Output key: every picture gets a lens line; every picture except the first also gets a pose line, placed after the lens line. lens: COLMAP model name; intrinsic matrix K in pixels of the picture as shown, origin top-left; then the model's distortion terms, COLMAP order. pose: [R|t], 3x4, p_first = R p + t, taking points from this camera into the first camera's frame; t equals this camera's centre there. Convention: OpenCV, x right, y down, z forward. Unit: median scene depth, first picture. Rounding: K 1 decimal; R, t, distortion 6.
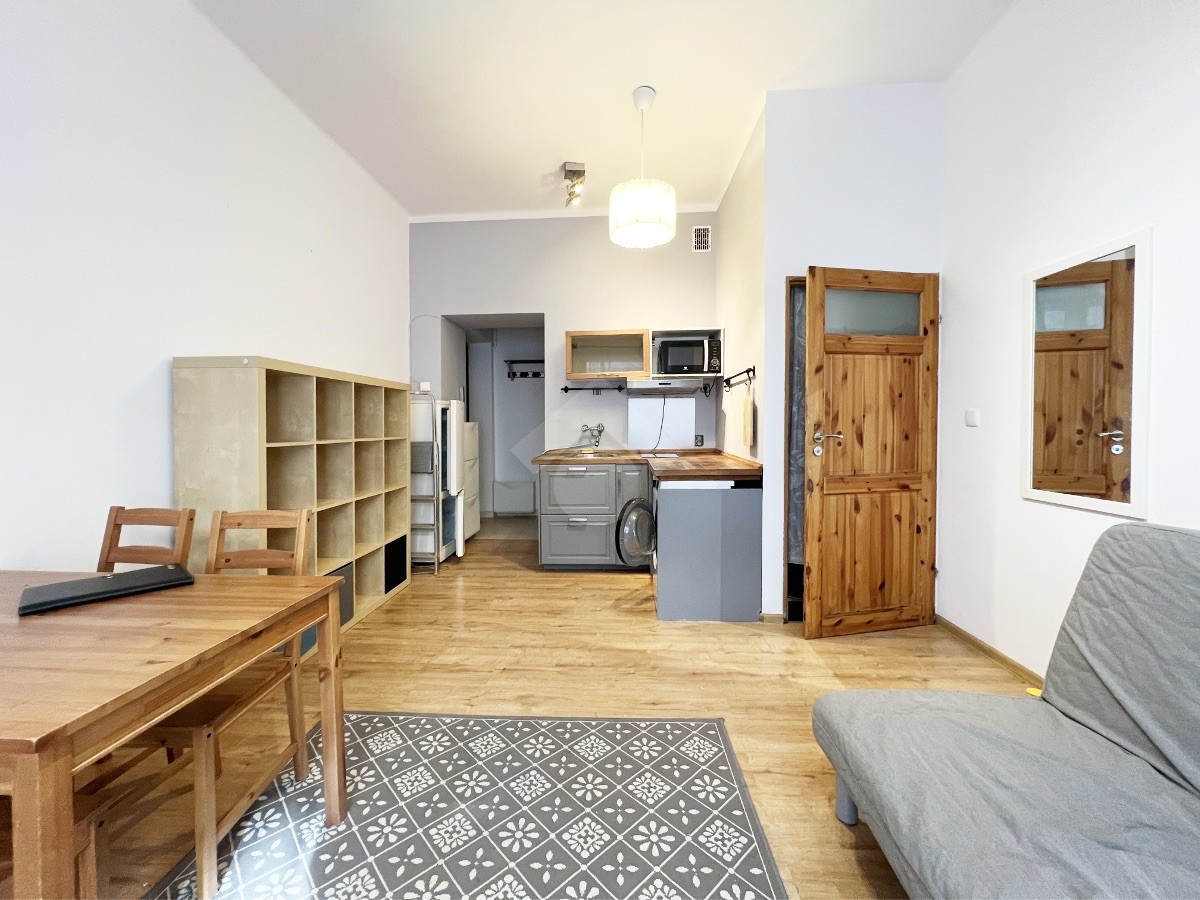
lens RADIAL K [[479.7, 0, 596.8], [0, 479.7, 423.6], [0, 0, 1]] dist [-0.000600, 0.000016]
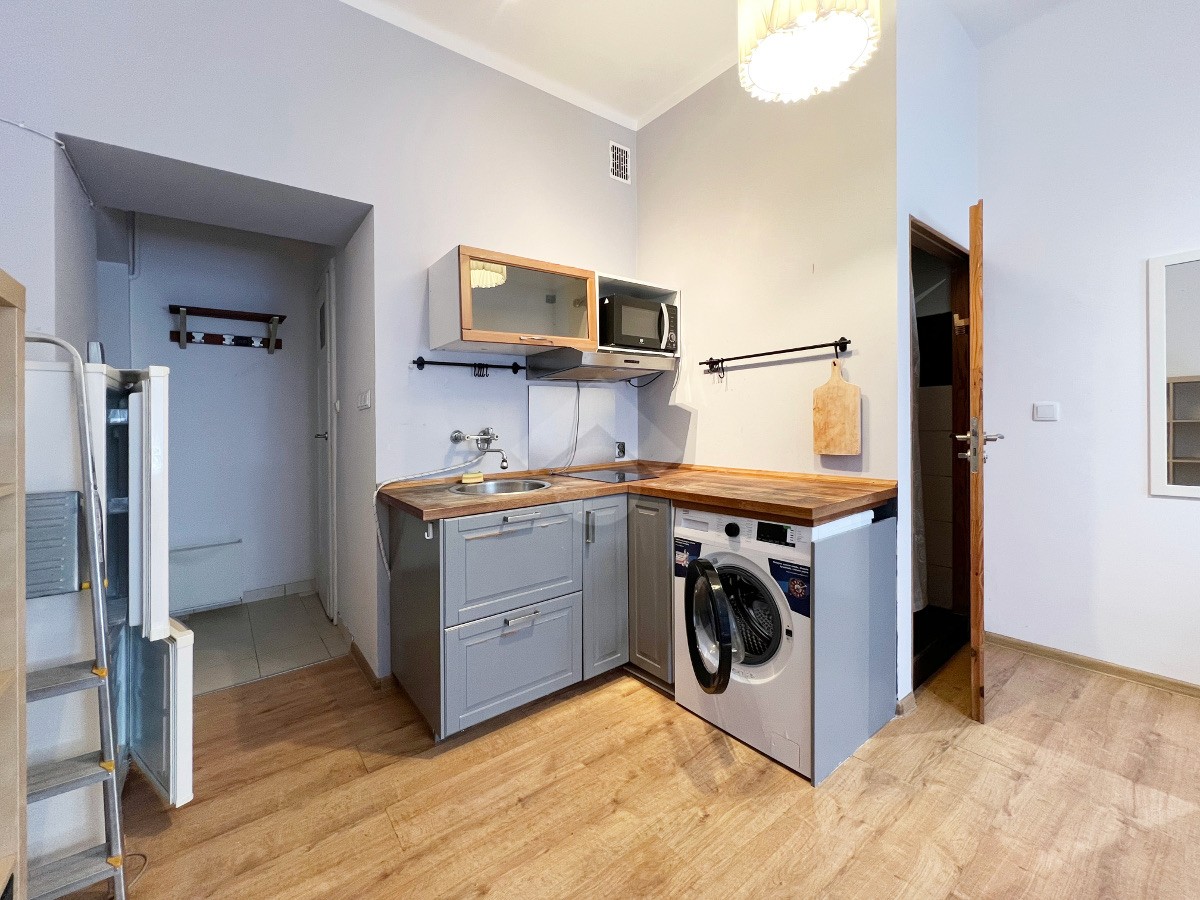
lens RADIAL K [[479.7, 0, 596.8], [0, 479.7, 423.6], [0, 0, 1]] dist [-0.000600, 0.000016]
pose [[0.752766, -0.008047, 0.658240, -0.298308], [0.016977, 0.999830, -0.007192, 0.001595], [-0.658070, 0.016589, 0.752774, 0.546719]]
